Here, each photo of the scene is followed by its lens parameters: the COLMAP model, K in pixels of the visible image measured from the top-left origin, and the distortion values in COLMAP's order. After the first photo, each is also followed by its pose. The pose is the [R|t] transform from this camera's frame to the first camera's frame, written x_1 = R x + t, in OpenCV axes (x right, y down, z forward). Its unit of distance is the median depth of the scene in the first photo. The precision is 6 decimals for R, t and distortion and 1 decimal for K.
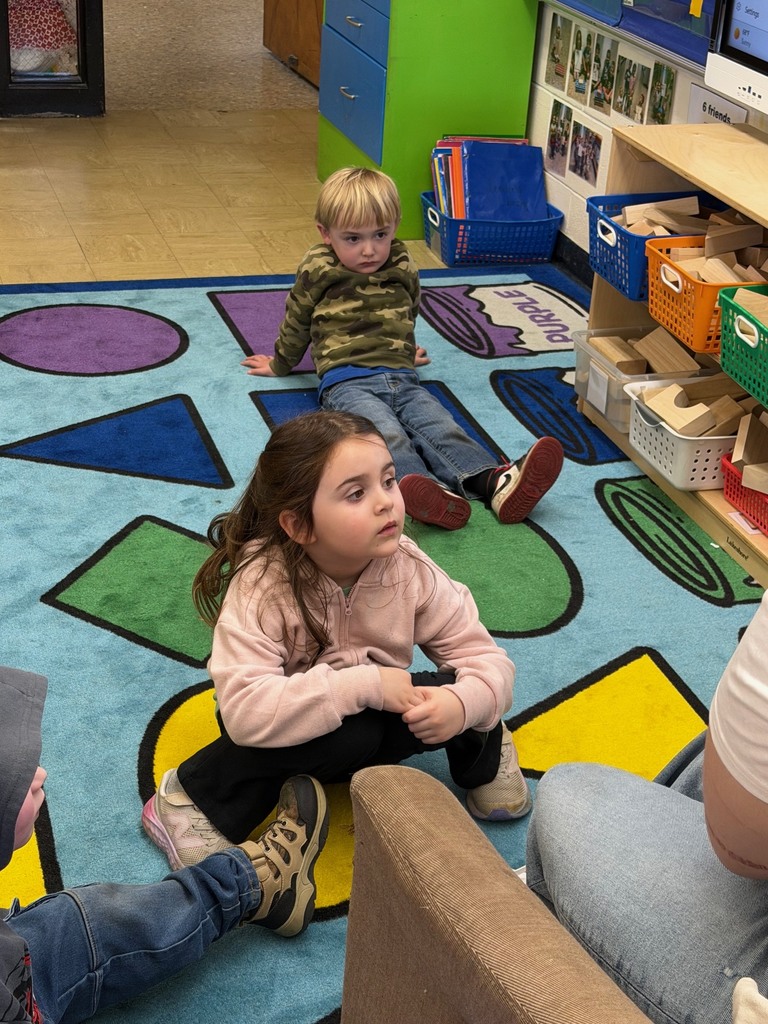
lens RADIAL K [[1557.8, 0, 384.0], [0, 1557.8, 512.0], [0, 0, 1]] dist [0.077353, -0.006974]
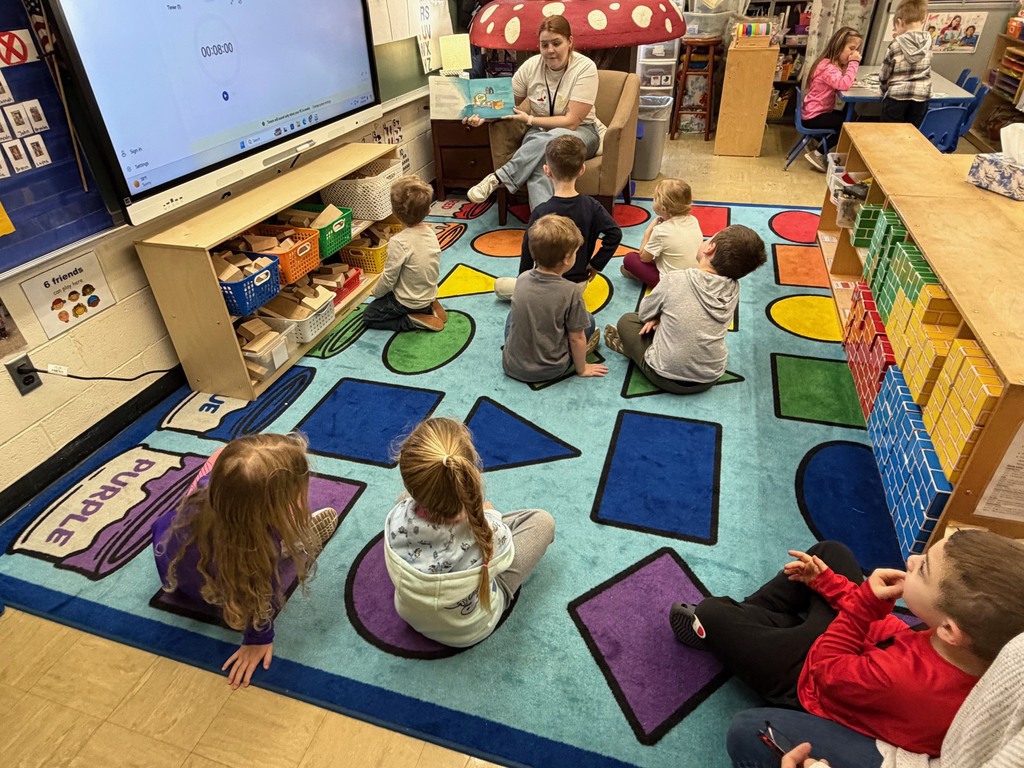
lens RADIAL K [[620.4, 0, 502.8], [0, 620.4, 386.8], [0, 0, 1]] dist [0.003341, 0.000902]
pose [[-0.813608, -0.348743, 0.465210, -0.453803], [0.259689, 0.497914, 0.827431, -0.624144], [-0.520195, 0.794015, -0.314543, 1.151637]]
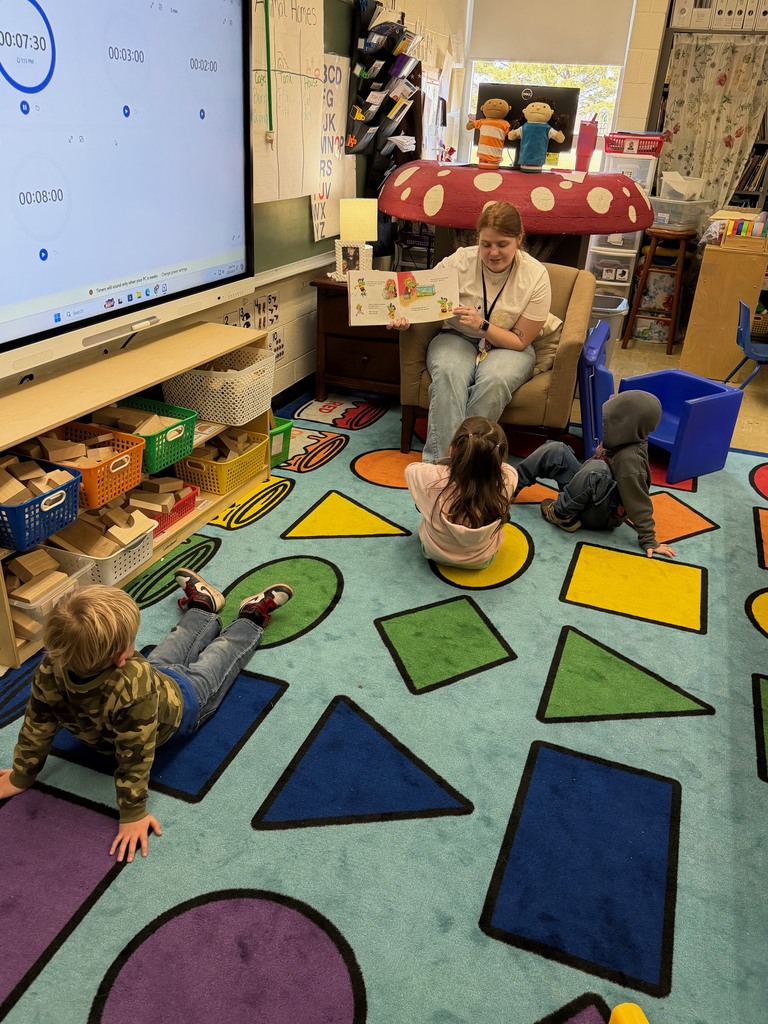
lens RADIAL K [[789.6, 0, 384.0], [0, 789.6, 512.0], [0, 0, 1]] dist [0.109711, -0.176828]
pose [[-0.776870, -0.368783, 0.510365, -0.405562], [0.200699, 0.623235, 0.755842, -0.607050], [-0.596819, 0.689621, -0.410158, 1.085099]]
